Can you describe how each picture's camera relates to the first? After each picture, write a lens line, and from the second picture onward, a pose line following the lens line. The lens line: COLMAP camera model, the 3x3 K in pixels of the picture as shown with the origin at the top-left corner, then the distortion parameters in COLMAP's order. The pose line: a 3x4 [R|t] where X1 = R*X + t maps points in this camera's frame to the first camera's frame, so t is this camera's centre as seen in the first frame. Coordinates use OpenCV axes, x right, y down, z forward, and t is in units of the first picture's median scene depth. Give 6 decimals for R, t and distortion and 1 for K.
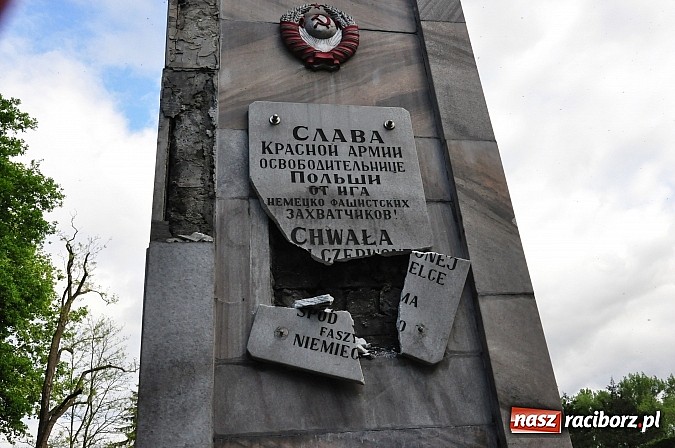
lens RADIAL K [[628.9, 0, 337.5], [0, 628.9, 224.0], [0, 0, 1]] dist [0.003907, 0.018227]
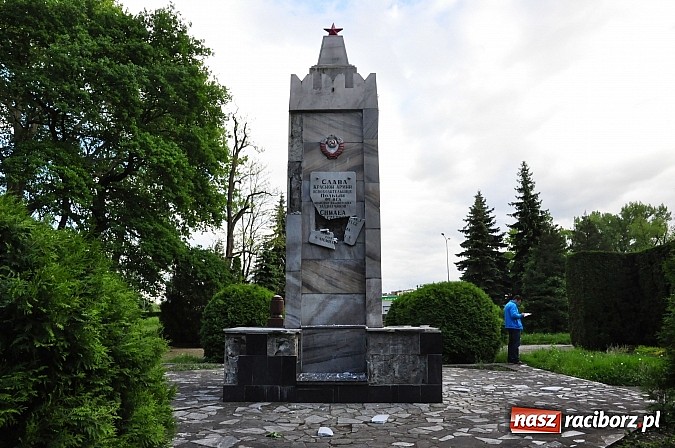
lens RADIAL K [[466.8, 0, 335.4], [0, 466.8, 231.4], [0, 0, 1]] dist [-0.066032, 0.006868]
pose [[0.983982, 0.048769, -0.171467, 0.476555], [0.008549, 0.947835, 0.318647, -0.718408], [0.178063, -0.315008, 0.932236, -1.592645]]
